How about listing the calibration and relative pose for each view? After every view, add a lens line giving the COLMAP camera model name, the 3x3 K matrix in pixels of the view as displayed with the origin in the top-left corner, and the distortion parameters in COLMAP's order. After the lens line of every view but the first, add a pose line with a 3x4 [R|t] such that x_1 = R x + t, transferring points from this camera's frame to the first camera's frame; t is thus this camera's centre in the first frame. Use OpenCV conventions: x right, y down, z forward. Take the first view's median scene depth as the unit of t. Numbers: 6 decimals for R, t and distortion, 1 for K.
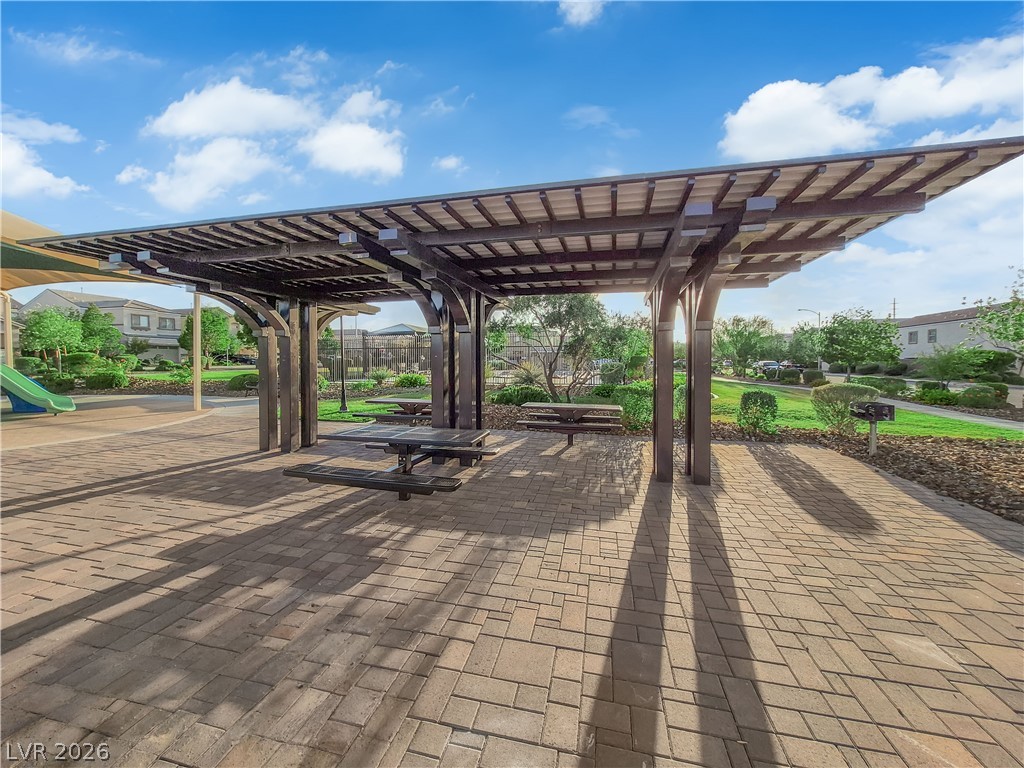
lens RADIAL K [[412.5, 0, 512.0], [0, 412.5, 384.0], [0, 0, 1]] dist [-0.000456, -0.000087]
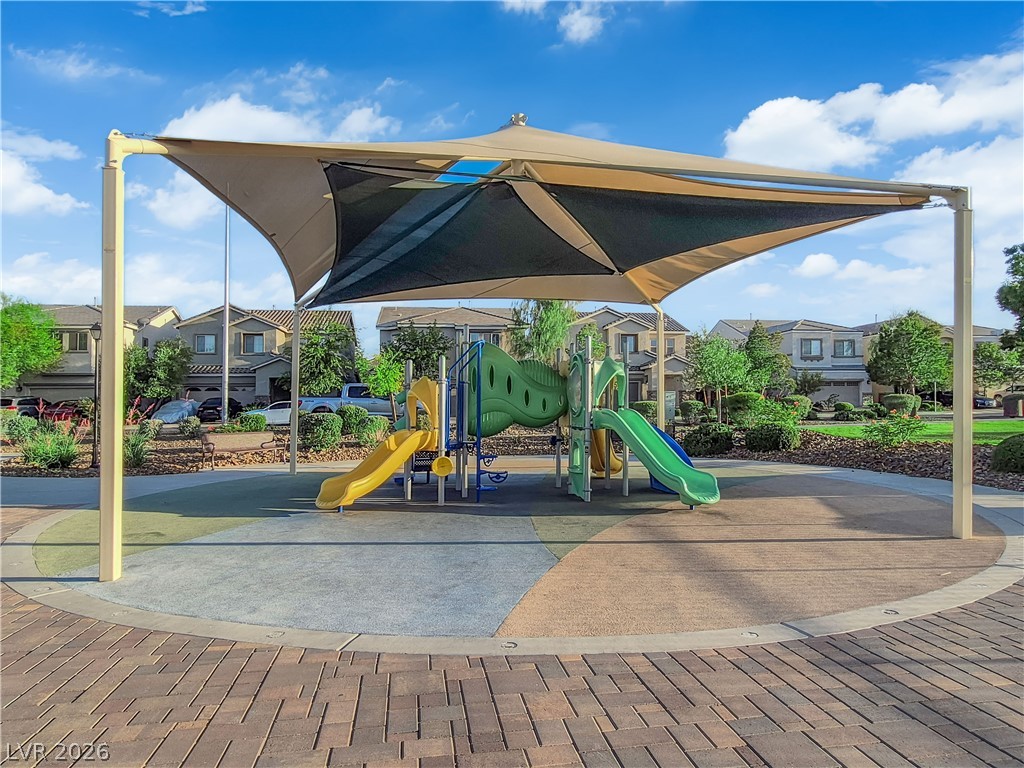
lens RADIAL K [[628.2, 0, 512.0], [0, 628.2, 384.0], [0, 0, 1]] dist [0.000096, -0.000008]
pose [[0.388176, -0.042321, -0.920613, -0.222248], [-0.037479, 0.997394, -0.061654, -0.011115], [0.920823, 0.058437, 0.385578, 0.230454]]
